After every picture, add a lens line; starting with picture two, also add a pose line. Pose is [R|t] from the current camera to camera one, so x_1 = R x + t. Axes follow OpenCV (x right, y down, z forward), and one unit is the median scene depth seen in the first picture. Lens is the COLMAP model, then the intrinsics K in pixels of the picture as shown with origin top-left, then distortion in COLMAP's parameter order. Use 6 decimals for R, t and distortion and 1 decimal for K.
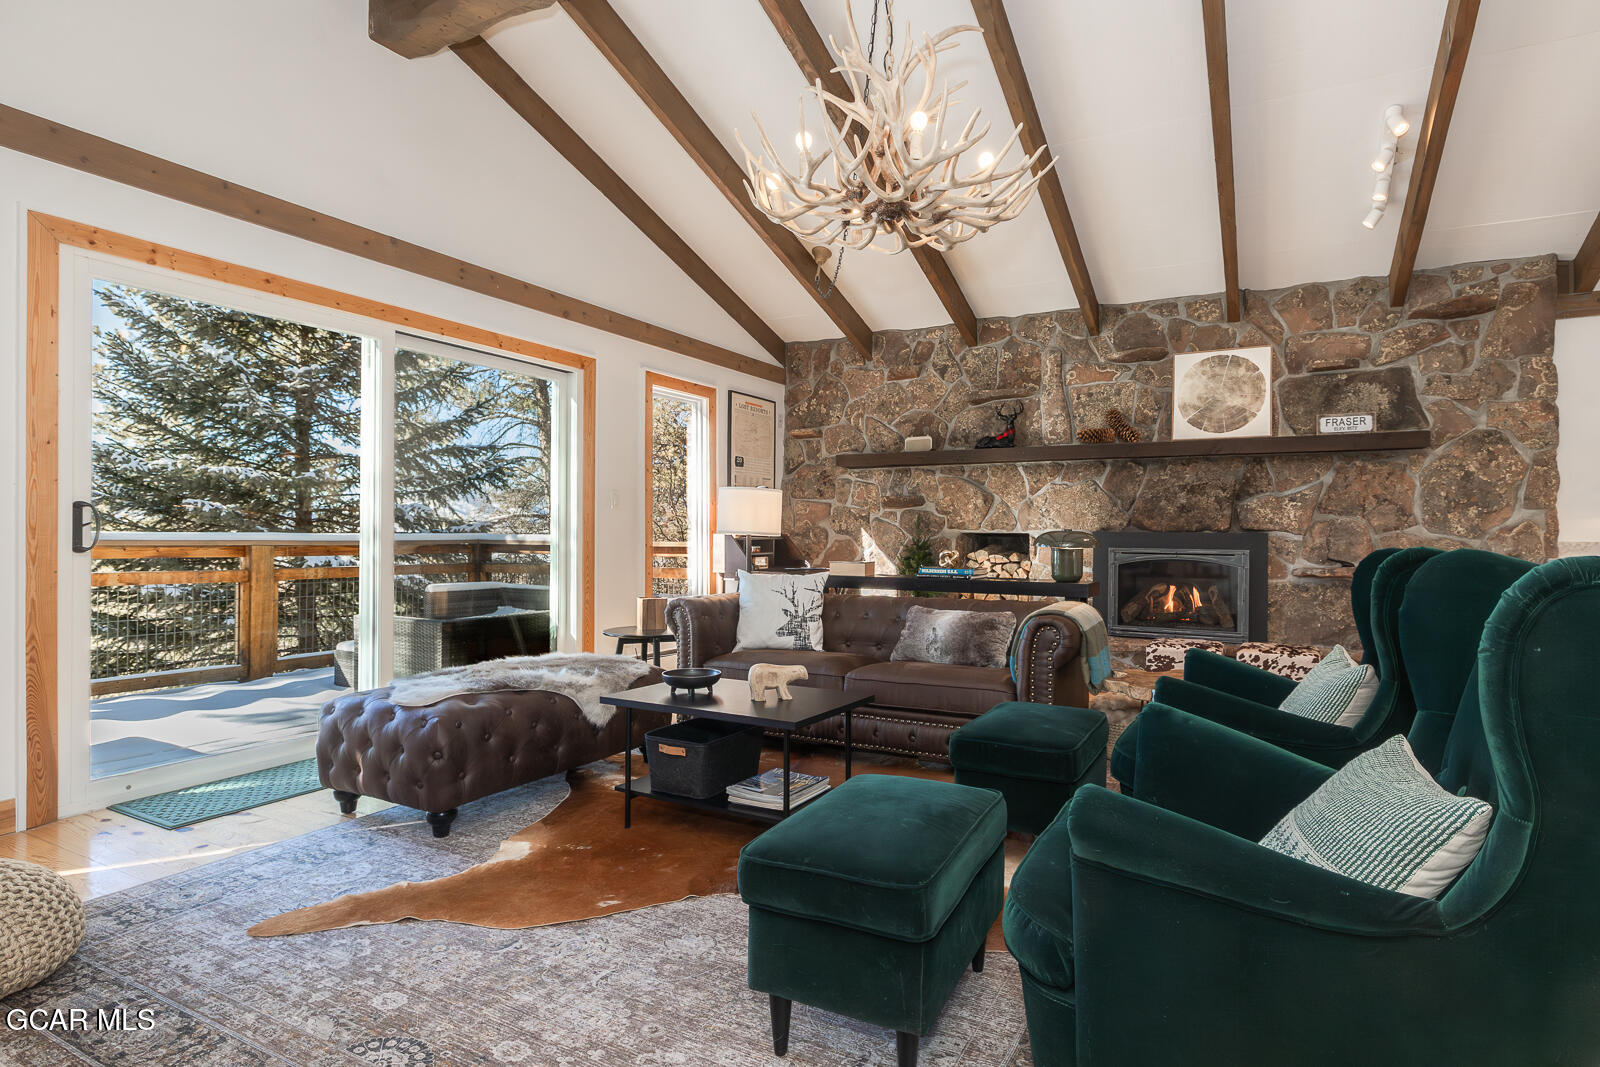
lens RADIAL K [[807.4, 0, 859.9], [0, 807.4, 528.4], [0, 0, 1]] dist [-0.000214, 0.001827]
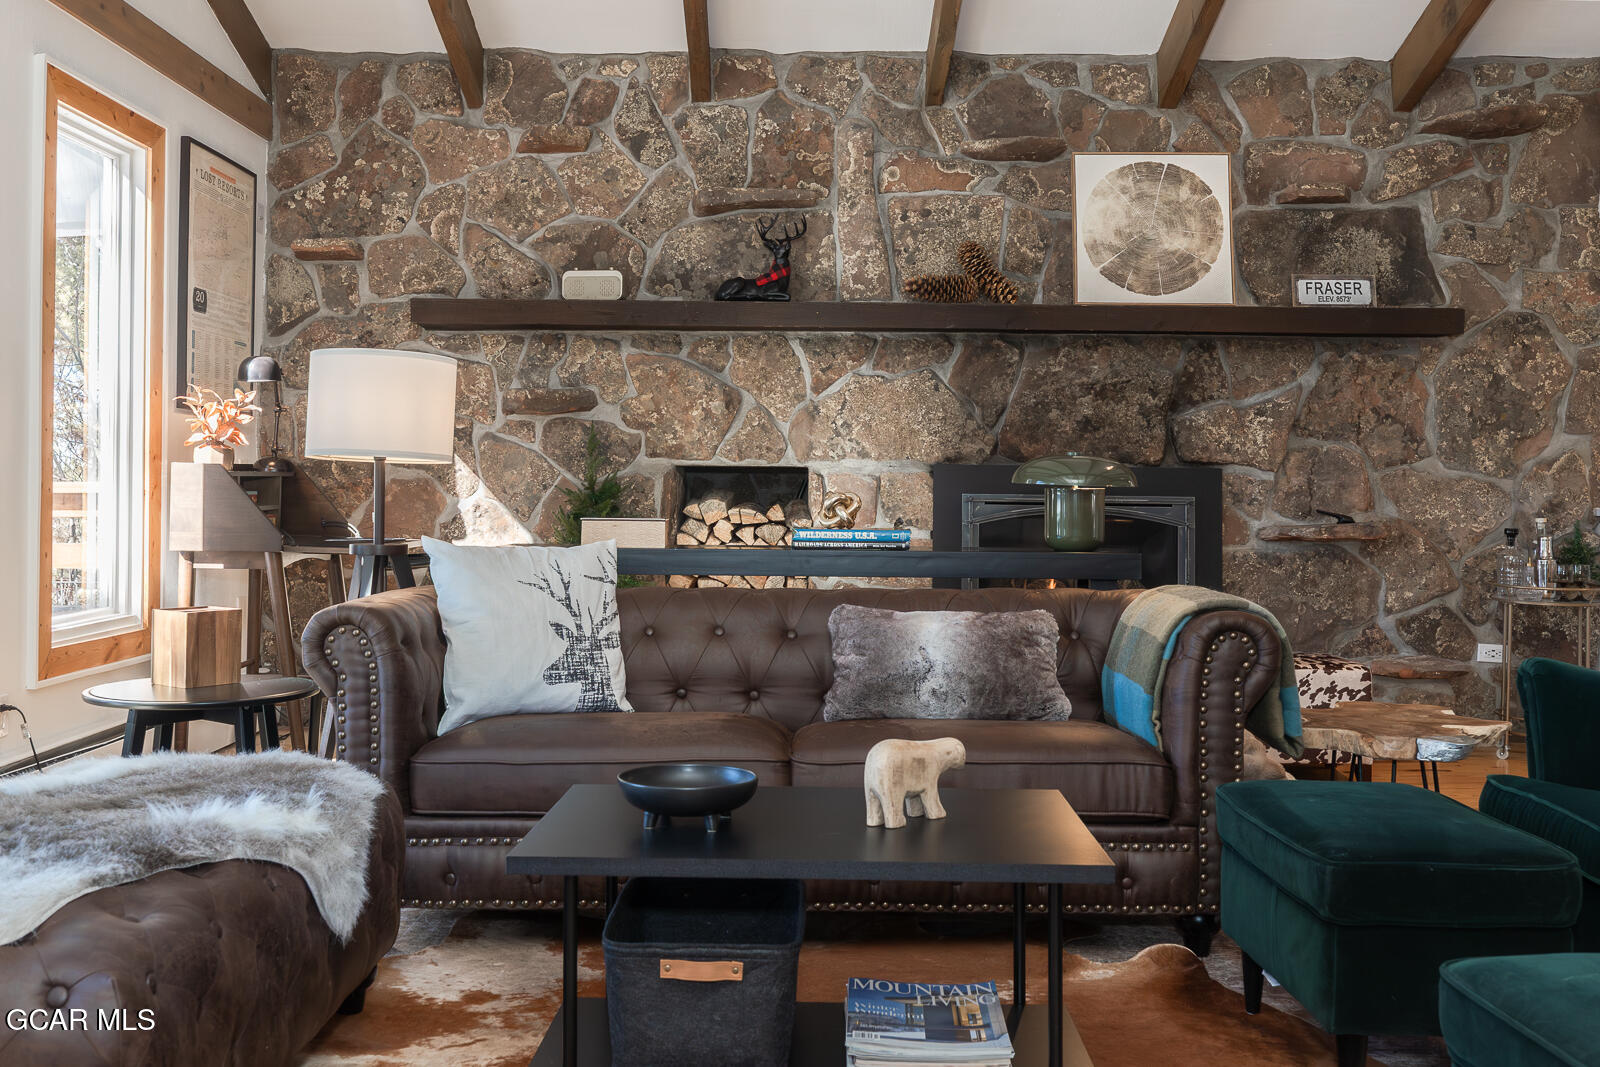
lens RADIAL K [[1486.9, 0, 767.0], [0, 1486.9, 459.0], [0, 0, 1]] dist [0.003389, 0.000000]
pose [[0.899954, 0.011072, 0.435845, -0.268752], [-0.007117, 0.999917, -0.010706, 0.012949], [-0.435928, 0.006533, 0.899958, 0.157407]]
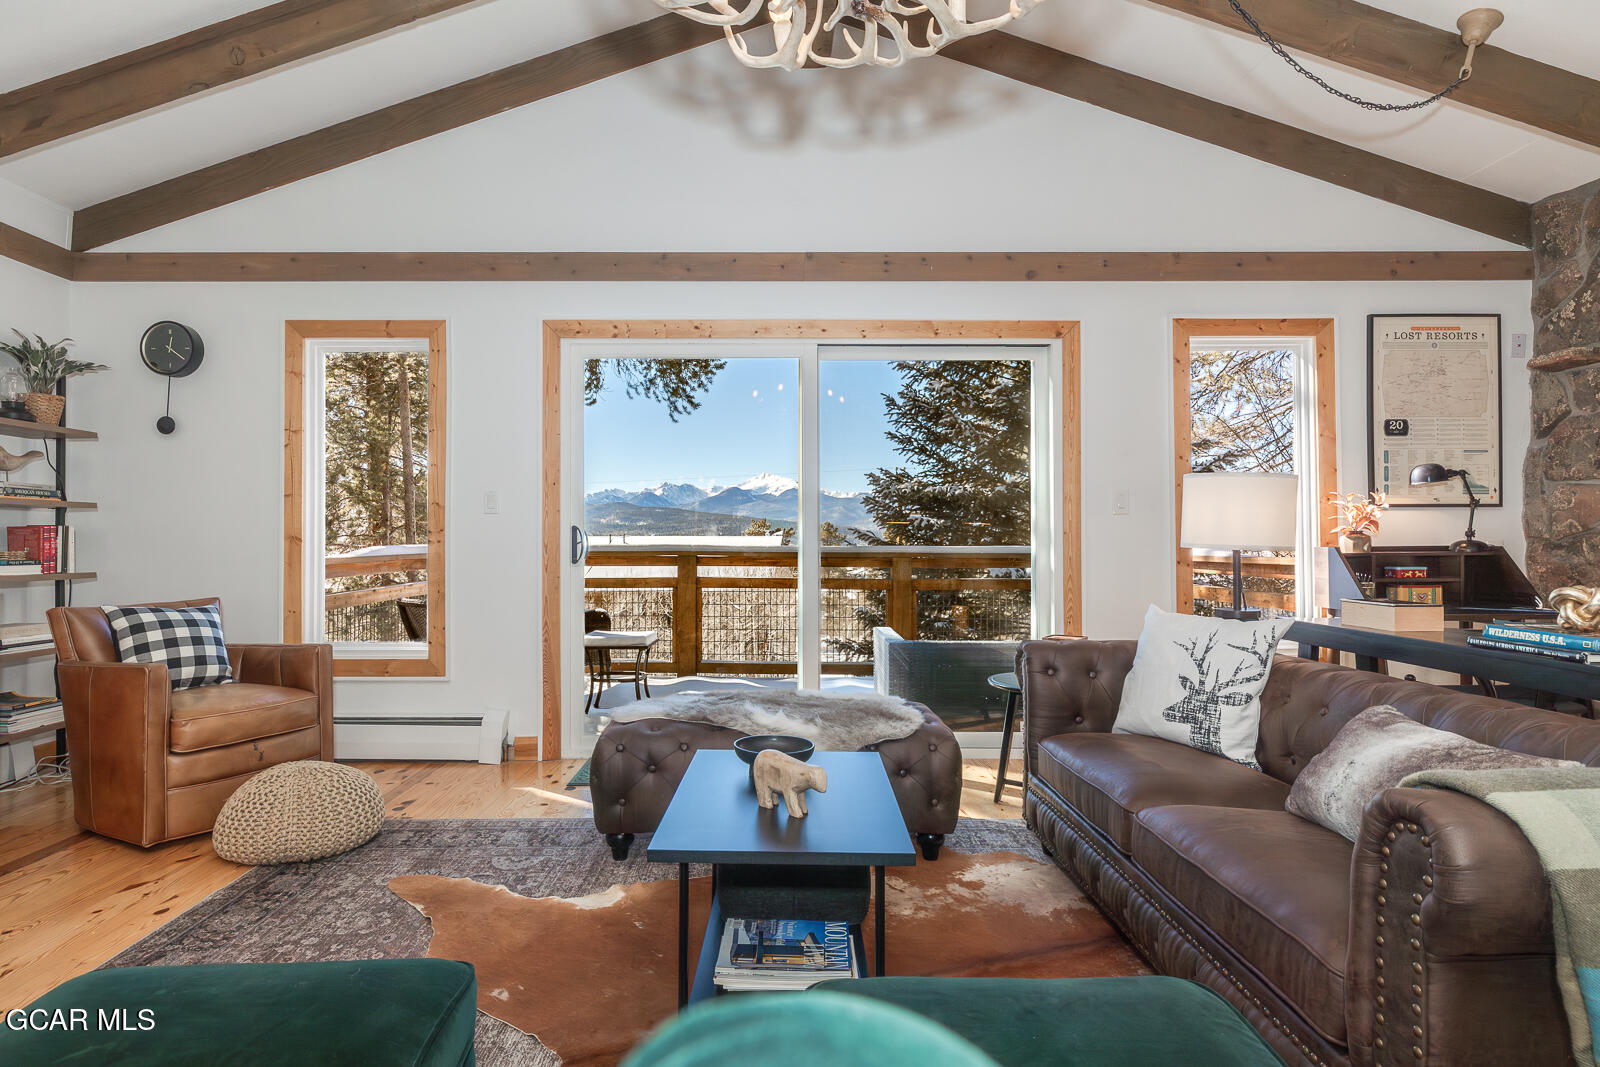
lens RADIAL K [[865.9, 0, 791.7], [0, 865.9, 534.3], [0, 0, 1]] dist [-0.000408, 0.000685]
pose [[0.466014, -0.013362, -0.884677, 0.259163], [0.010823, 0.999897, -0.009401, -0.000976], [0.884711, -0.005193, 0.466111, 0.347778]]
